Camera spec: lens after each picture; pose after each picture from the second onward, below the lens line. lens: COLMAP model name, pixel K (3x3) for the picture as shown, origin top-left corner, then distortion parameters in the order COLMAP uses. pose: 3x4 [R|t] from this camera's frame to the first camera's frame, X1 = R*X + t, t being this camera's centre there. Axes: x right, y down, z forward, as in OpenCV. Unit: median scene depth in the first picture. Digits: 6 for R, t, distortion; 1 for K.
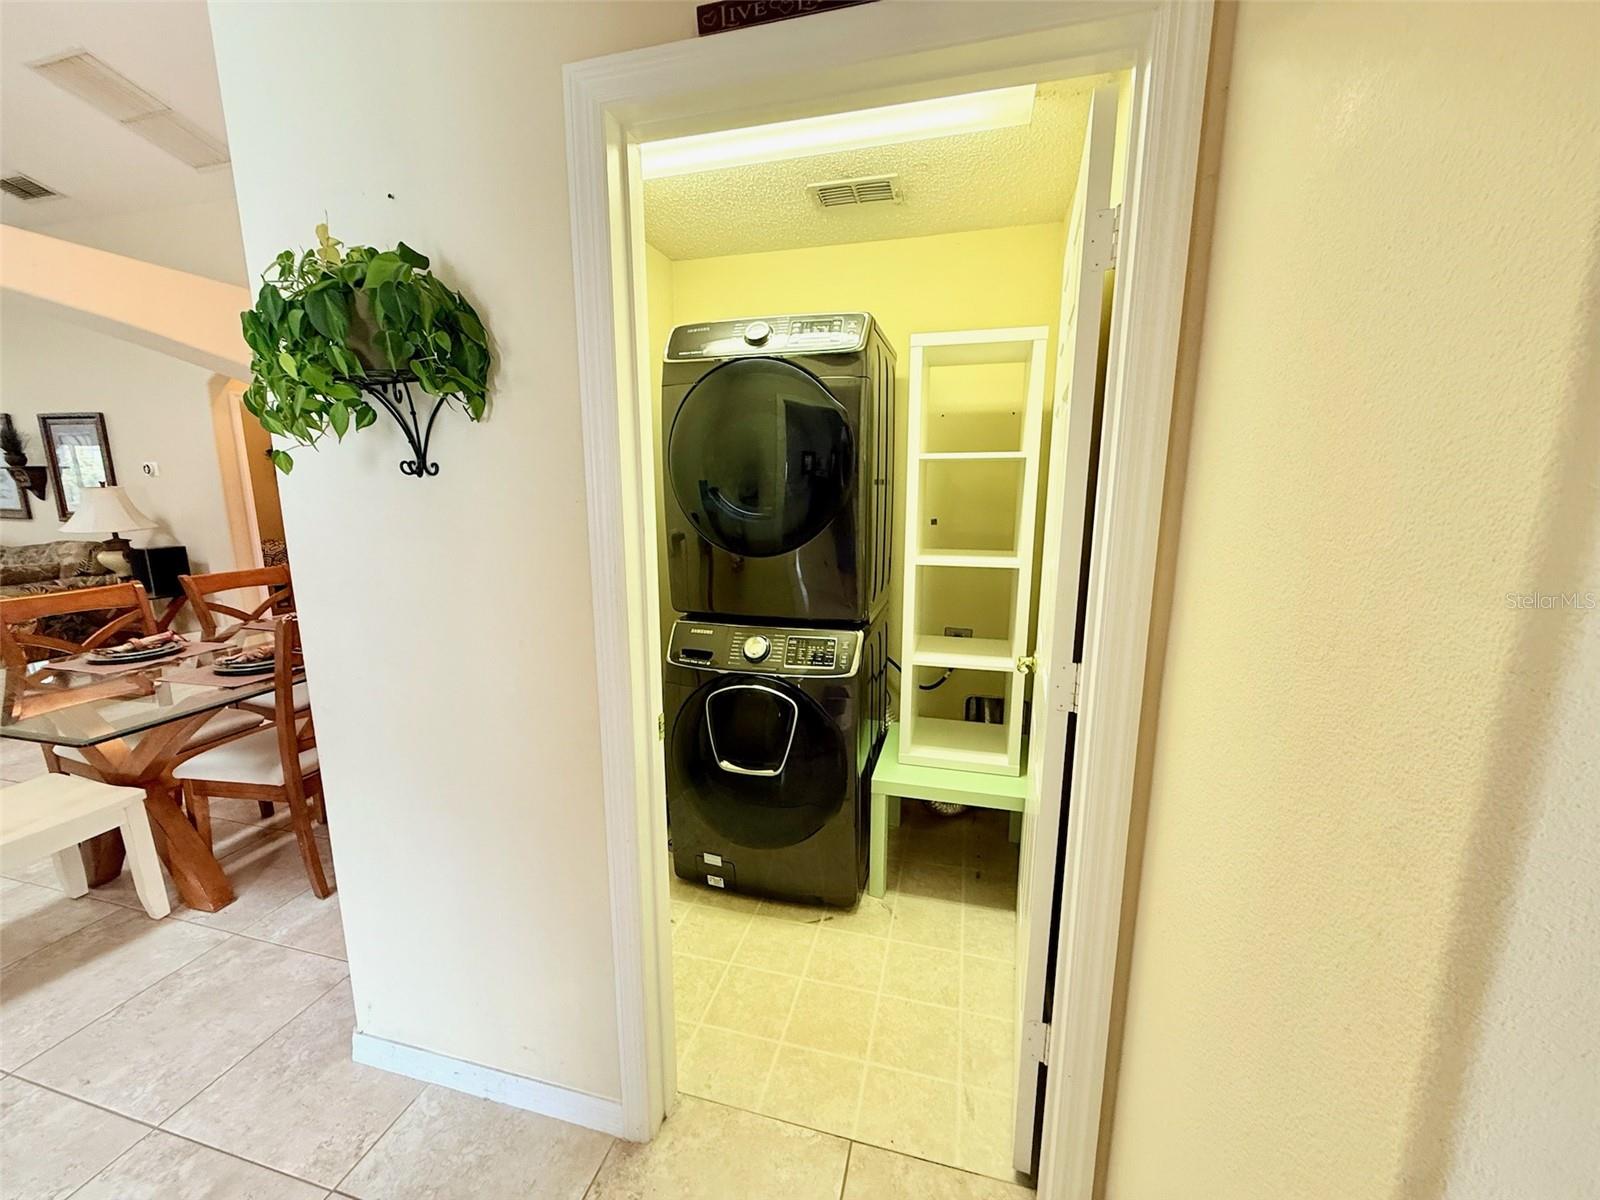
lens RADIAL K [[633.3, 0, 798.2], [0, 633.3, 599.7], [0, 0, 1]] dist [0.000258, 0.000108]
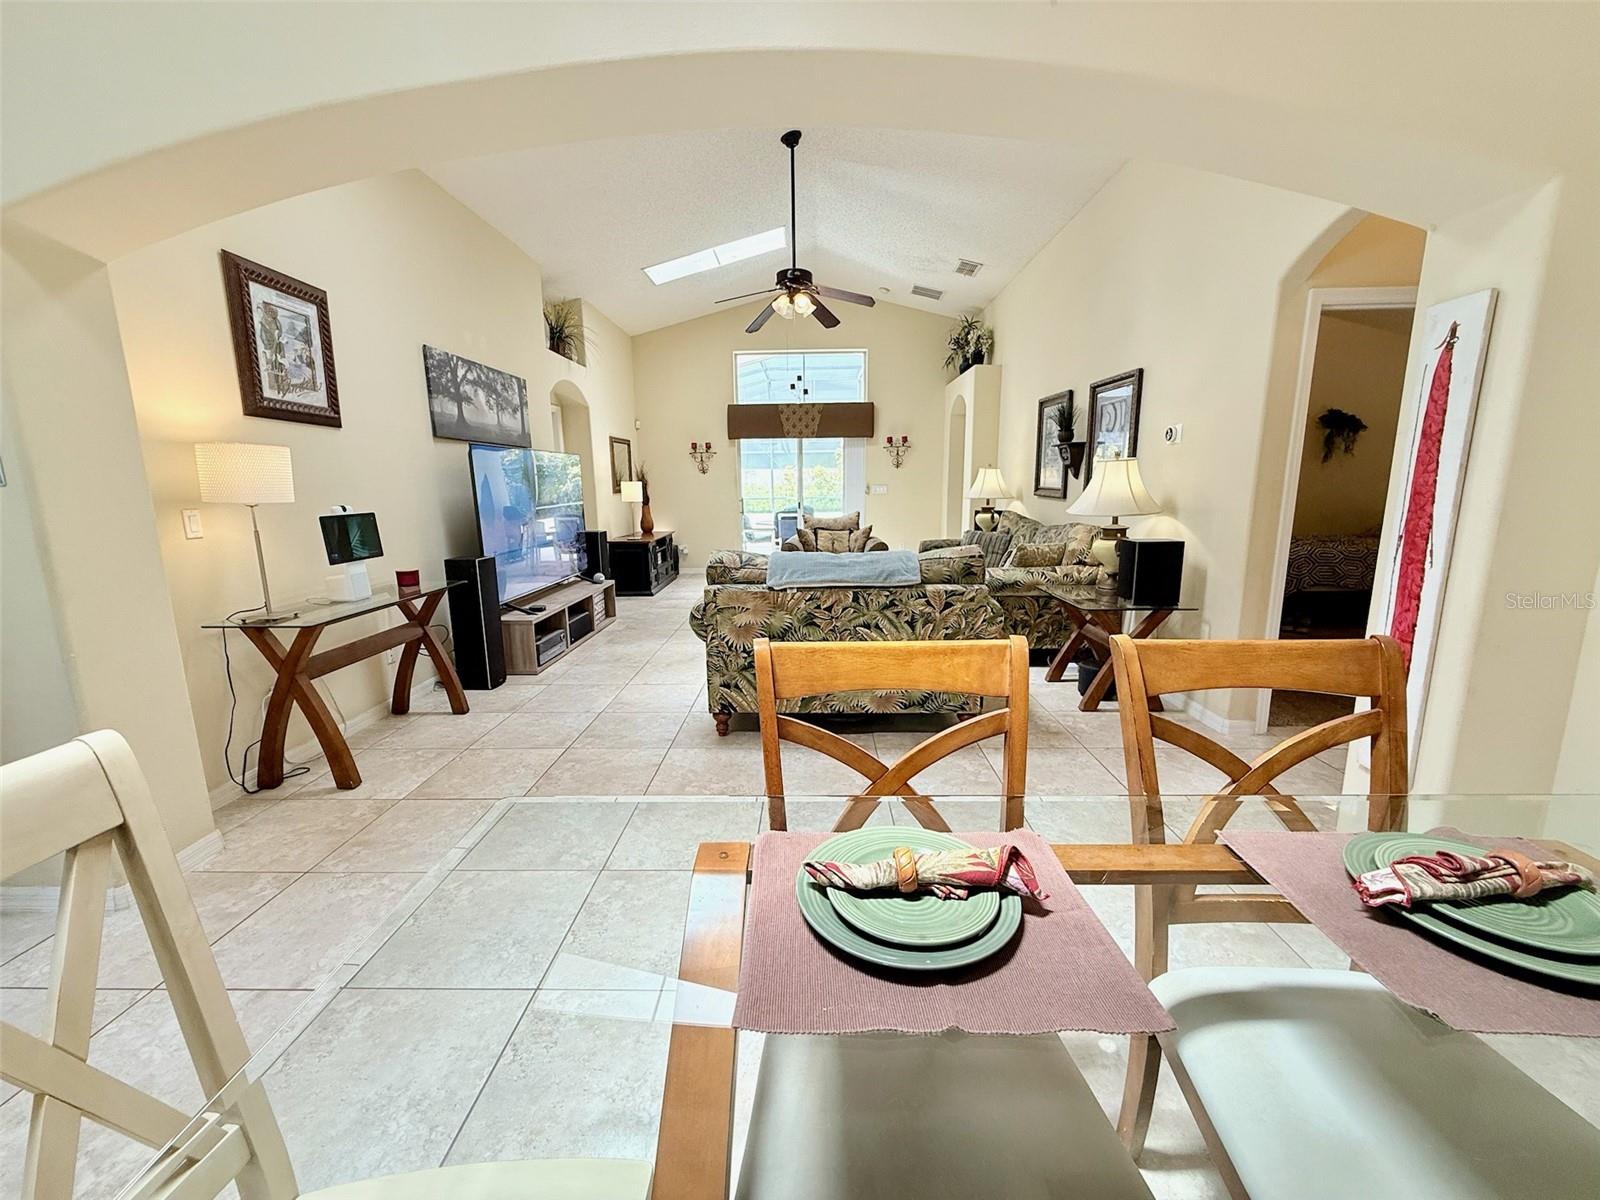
lens RADIAL K [[633.3, 0, 798.2], [0, 633.3, 599.7], [0, 0, 1]] dist [0.000258, 0.000108]
pose [[0.230815, 0.175742, -0.956995, -0.862198], [-0.165690, 0.976287, 0.139323, -0.107732], [0.958786, 0.126407, 0.254460, 0.941347]]
